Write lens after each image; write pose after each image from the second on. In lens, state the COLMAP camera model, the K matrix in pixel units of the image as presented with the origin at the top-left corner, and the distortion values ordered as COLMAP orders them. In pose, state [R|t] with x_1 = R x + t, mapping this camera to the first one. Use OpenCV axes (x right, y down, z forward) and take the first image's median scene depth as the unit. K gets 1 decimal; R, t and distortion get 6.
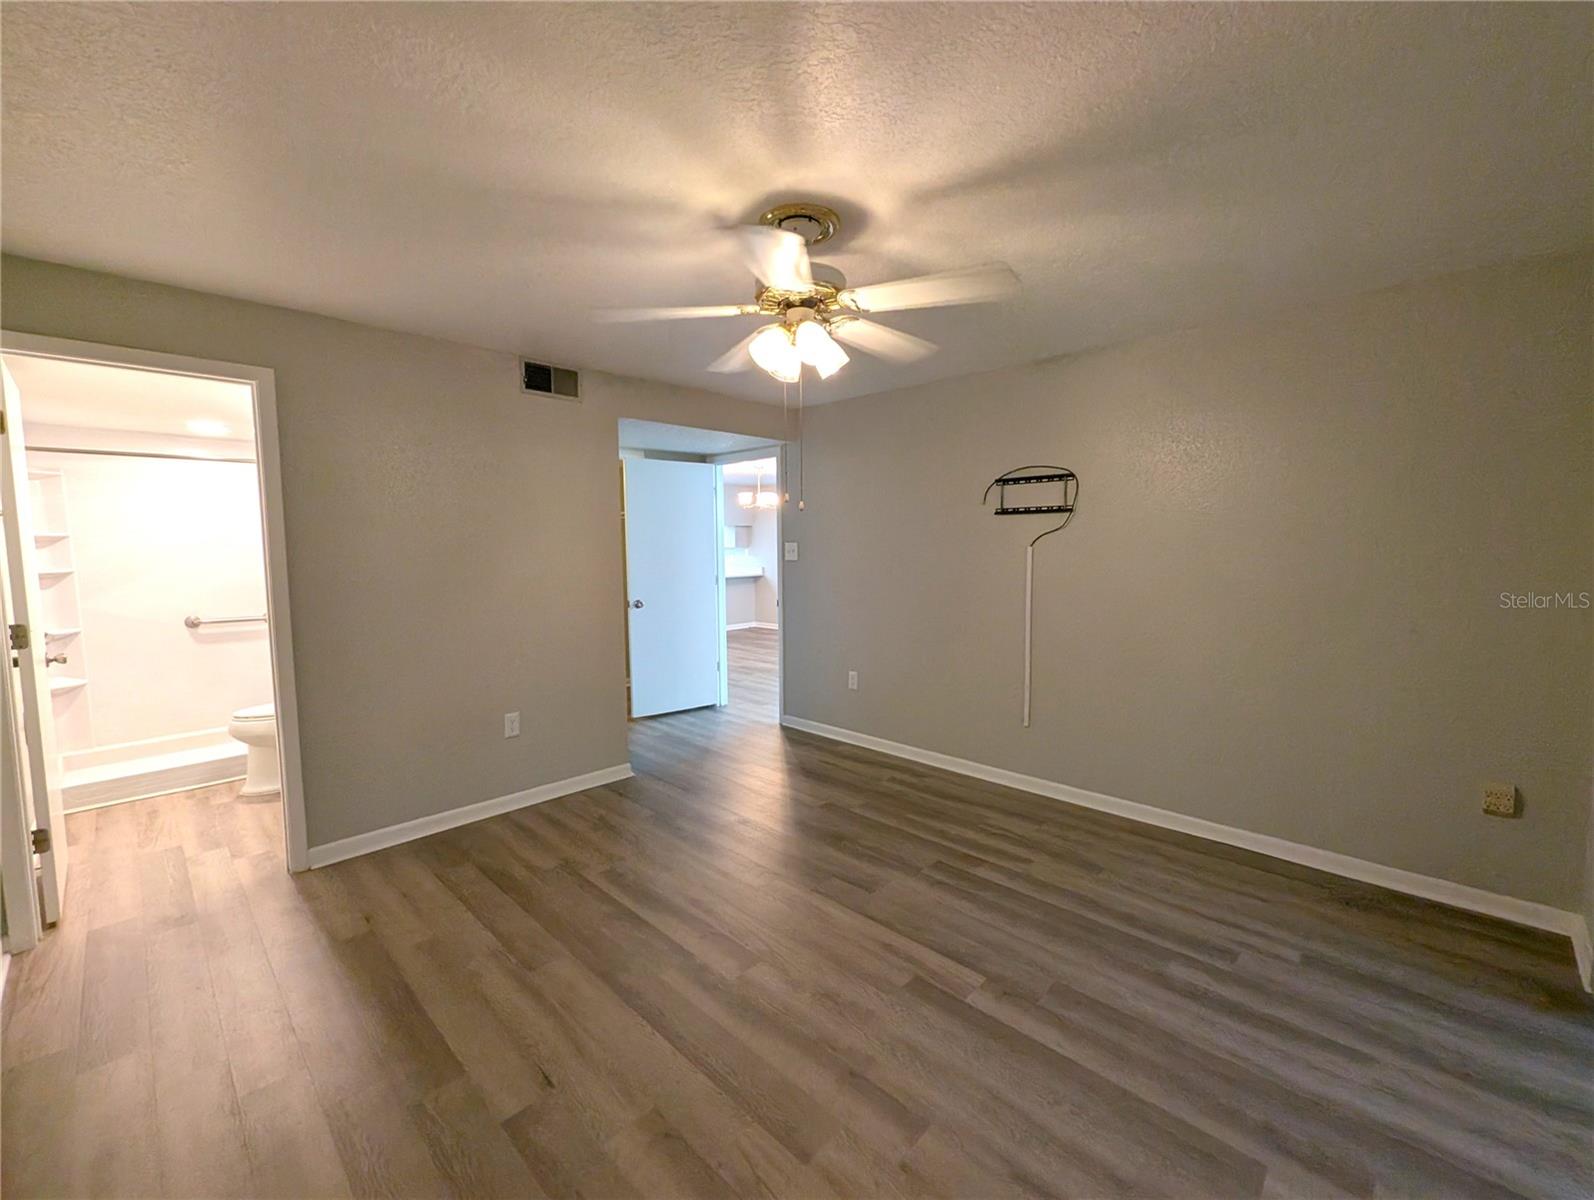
lens RADIAL K [[657.1, 0, 786.3], [0, 657.1, 598.8], [0, 0, 1]] dist [0.002894, -0.001499]
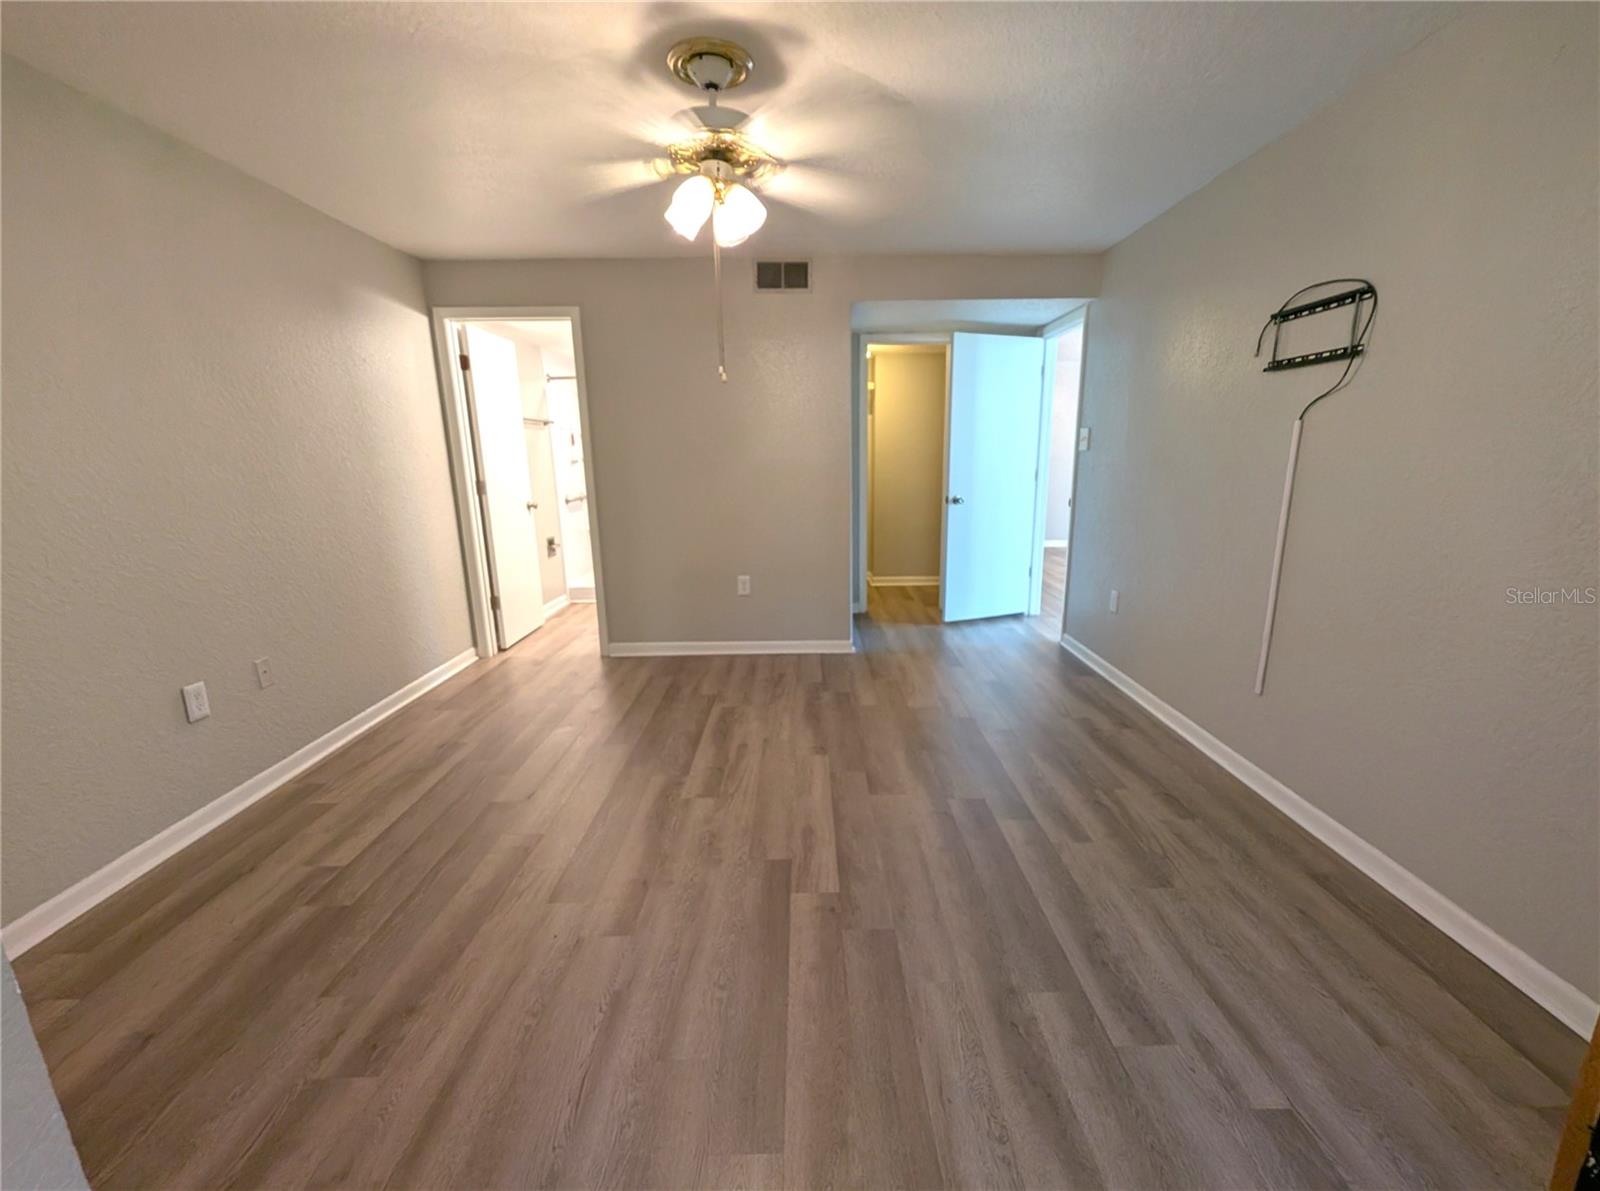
lens RADIAL K [[659.6, 0, 816.2], [0, 659.6, 619.6], [0, 0, 1]] dist [0.002894, -0.001499]
pose [[0.717377, 0.169246, -0.675815, 0.640332], [-0.052187, 0.980373, 0.190121, 0.015142], [0.694727, -0.101120, 0.712130, 0.262073]]
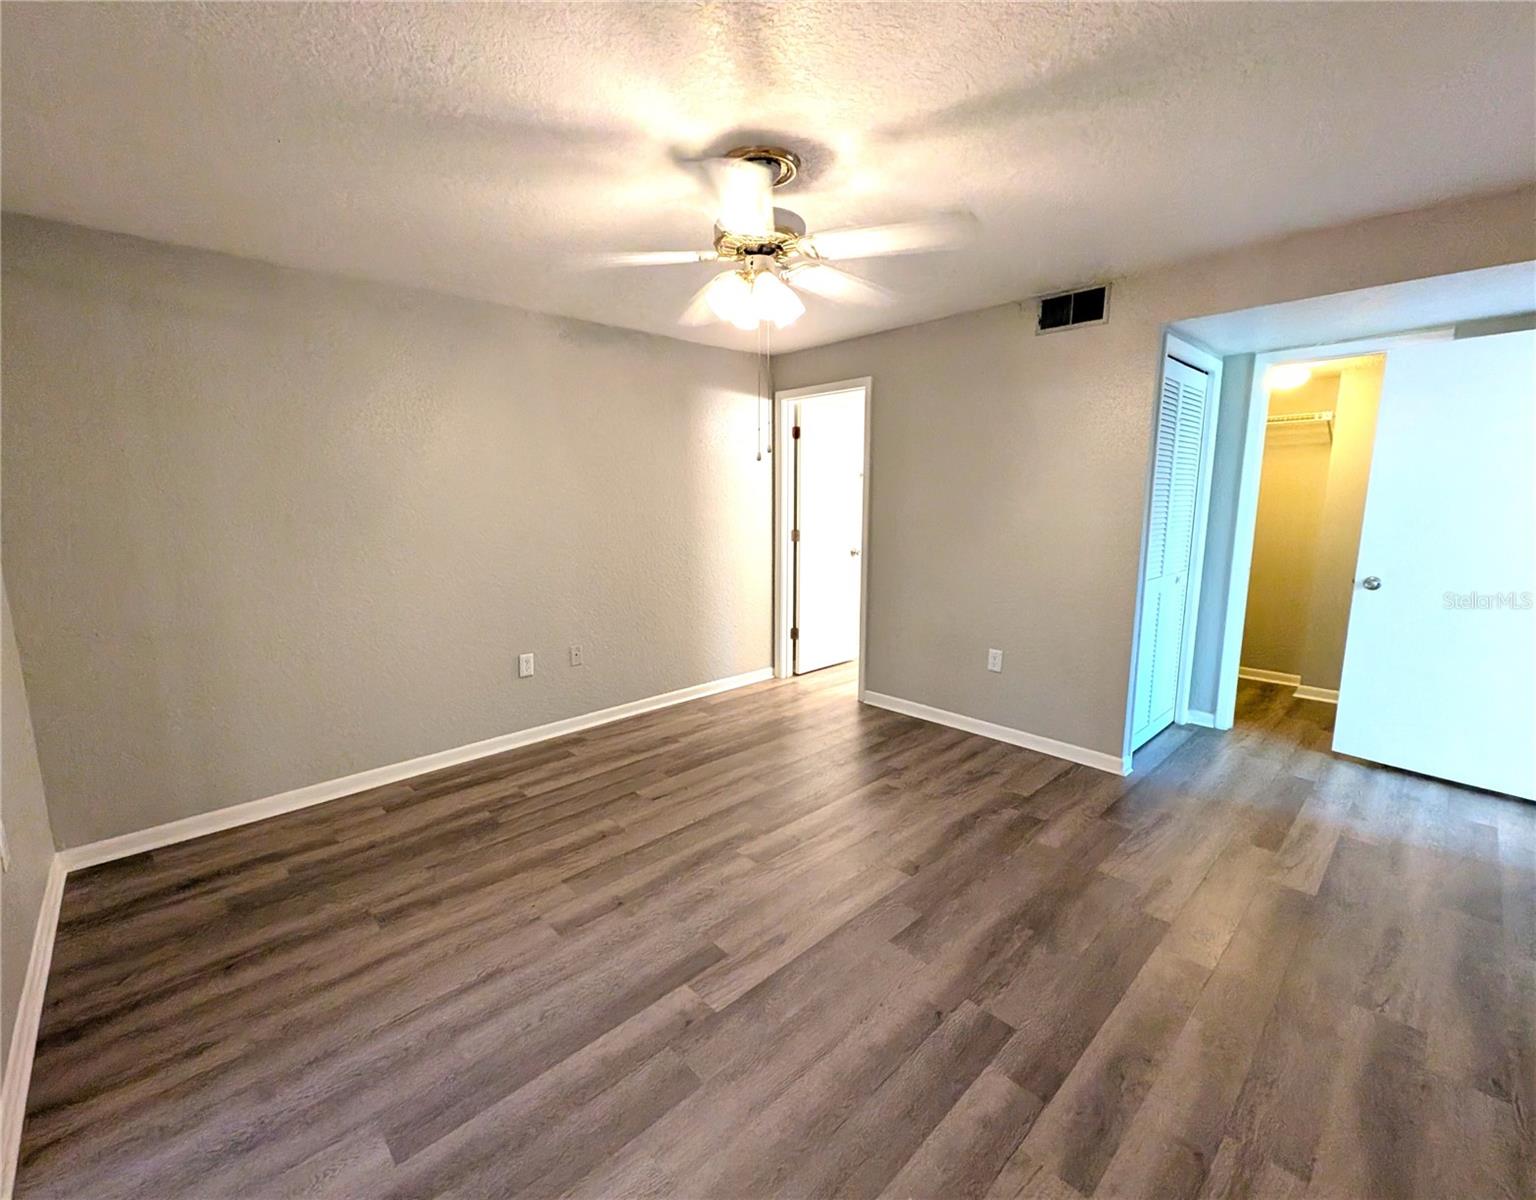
lens RADIAL K [[658.8, 0, 747.1], [0, 658.8, 589.1], [0, 0, 1]] dist [0.002871, -0.000594]
pose [[-0.044838, 0.148736, -0.987860, 0.797117], [-0.076080, 0.985474, 0.151830, -0.067796], [0.996093, 0.081964, -0.032871, 0.769457]]
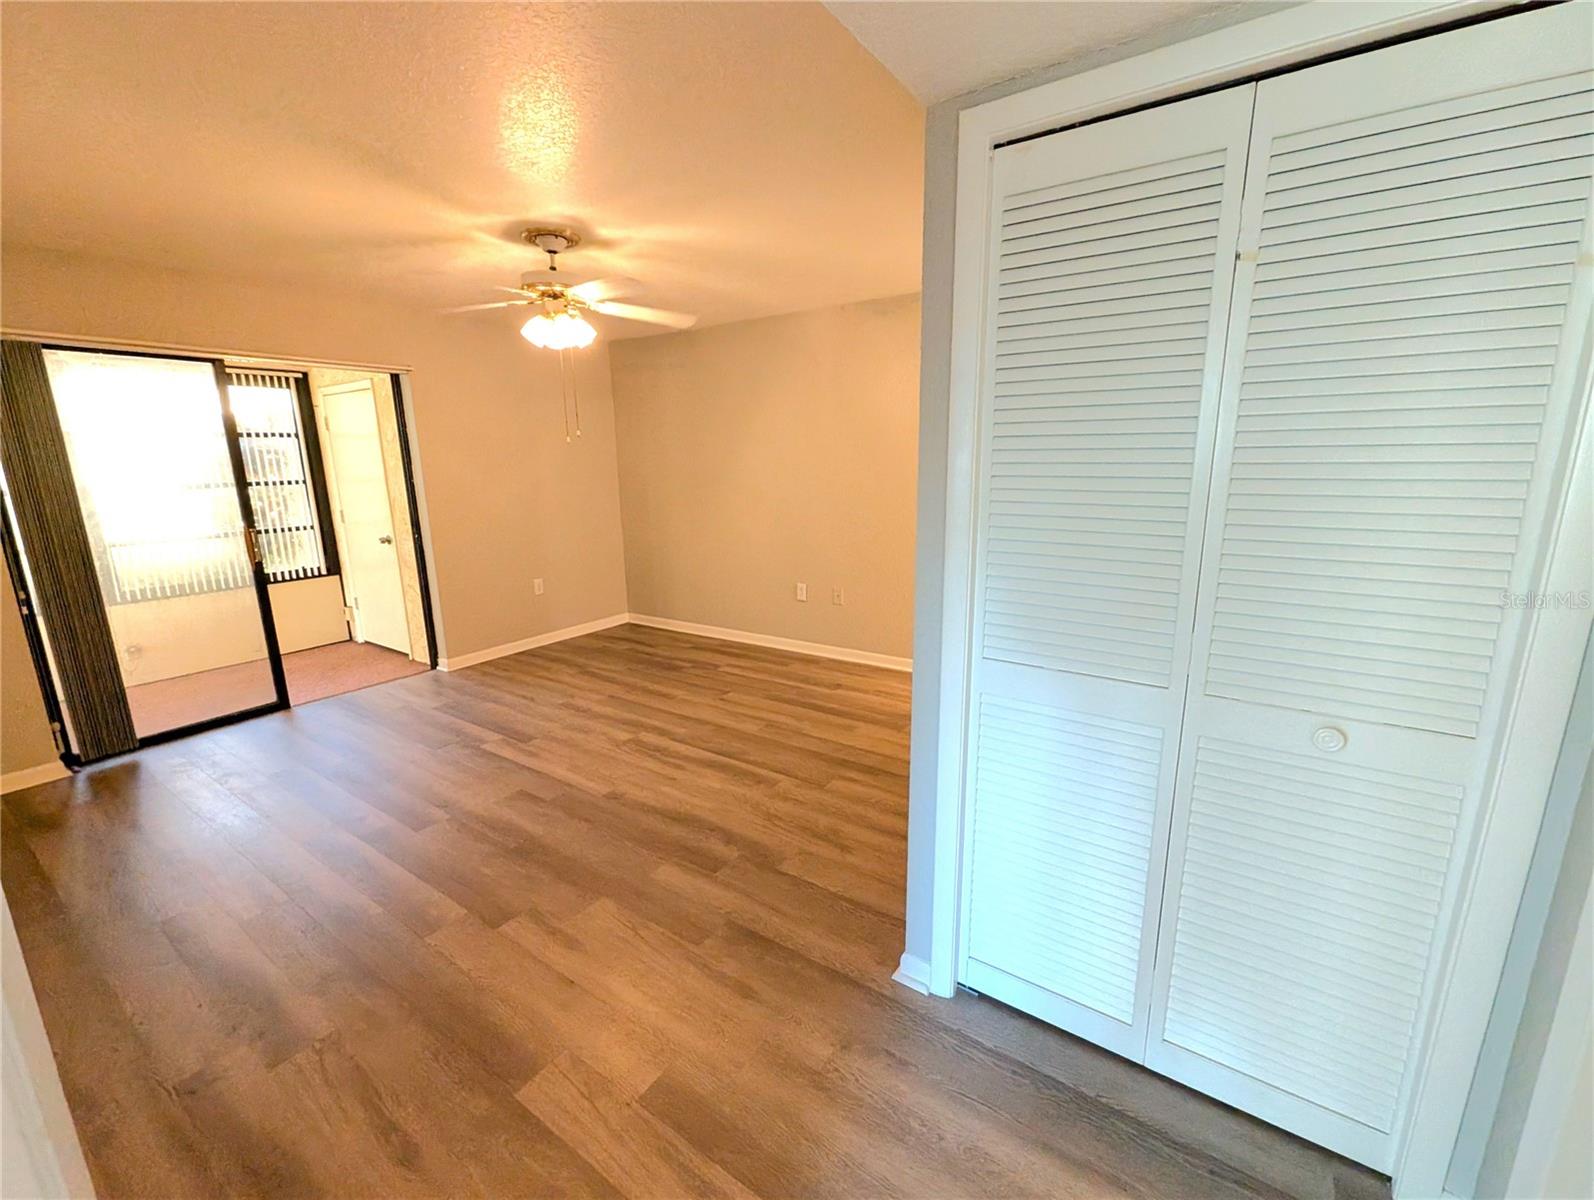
lens RADIAL K [[657.1, 0, 795.5], [0, 657.1, 600.7], [0, 0, 1]] dist [0.002894, -0.001499]
pose [[-0.982416, 0.060511, -0.176626, -0.140855], [0.005553, 0.955073, 0.296318, -0.170348], [0.186622, 0.290127, -0.938615, 1.906608]]
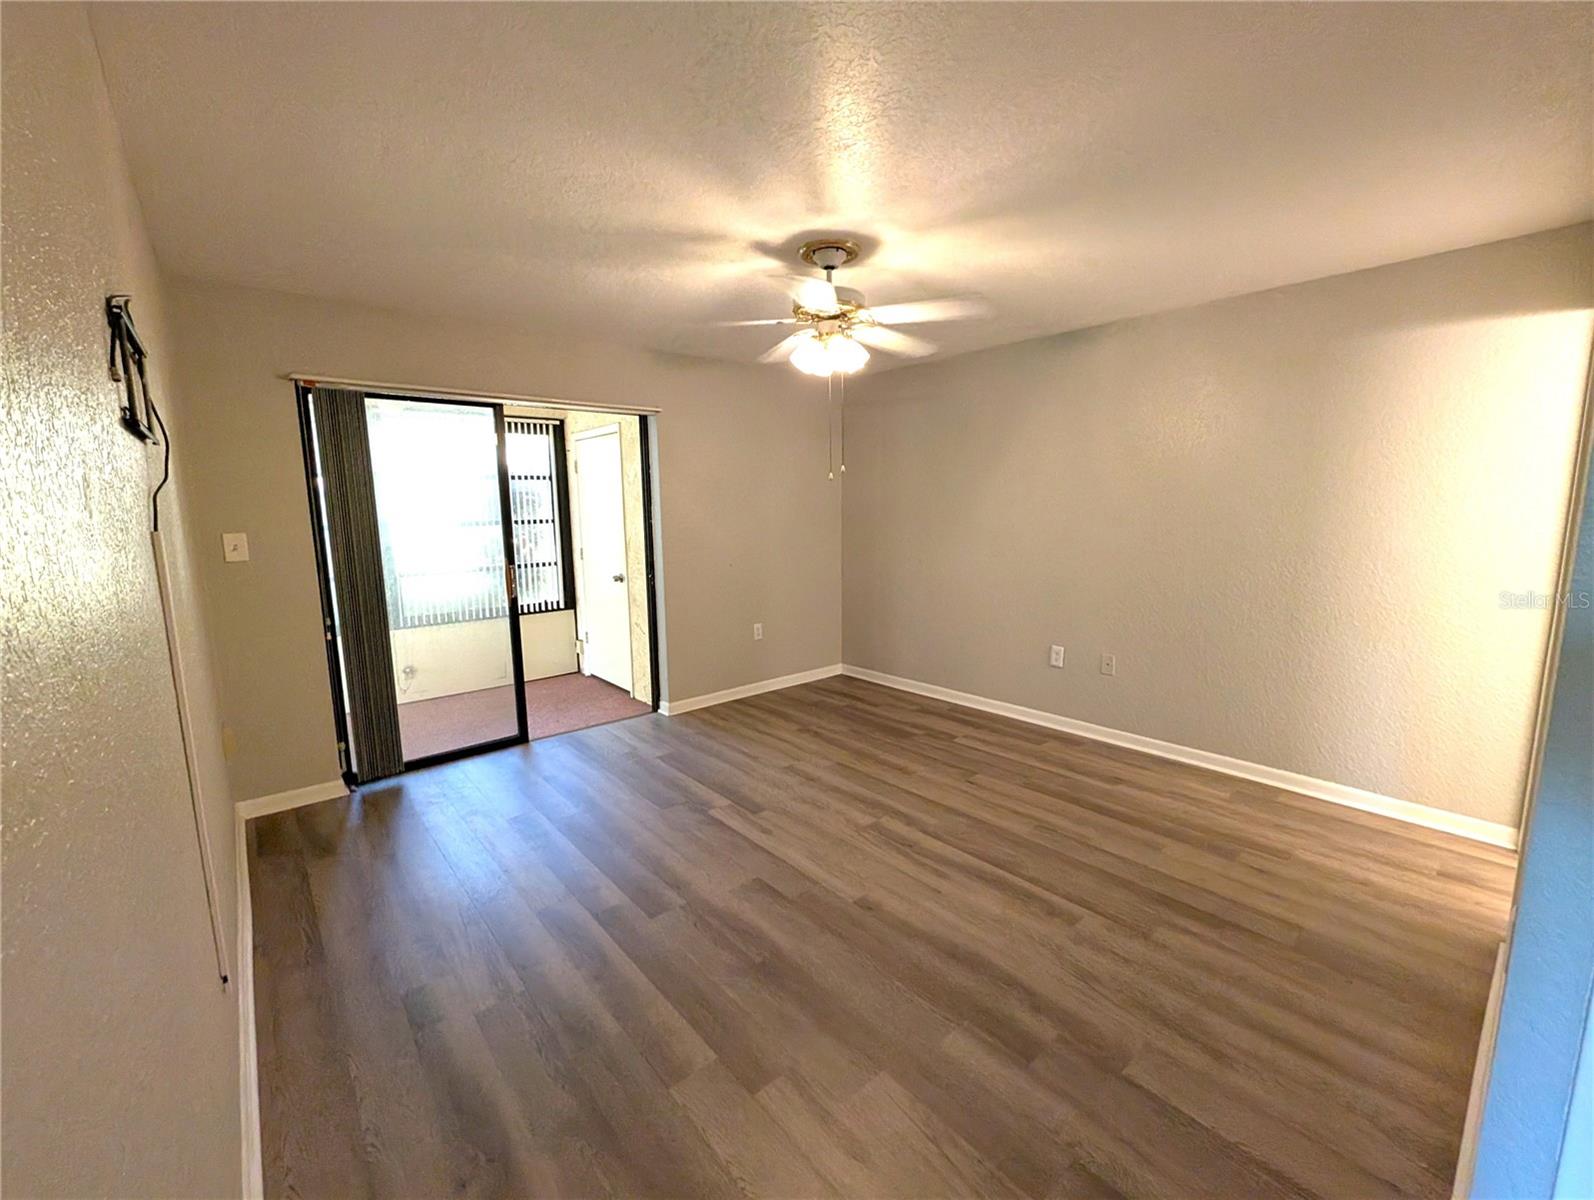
lens RADIAL K [[657.1, 0, 793.1], [0, 657.1, 600.7], [0, 0, 1]] dist [0.002894, -0.001499]
pose [[-0.996410, 0.006914, 0.084380, -0.005737], [0.026229, 0.972835, 0.230009, -0.149508], [-0.080497, 0.231396, -0.969524, 1.711407]]
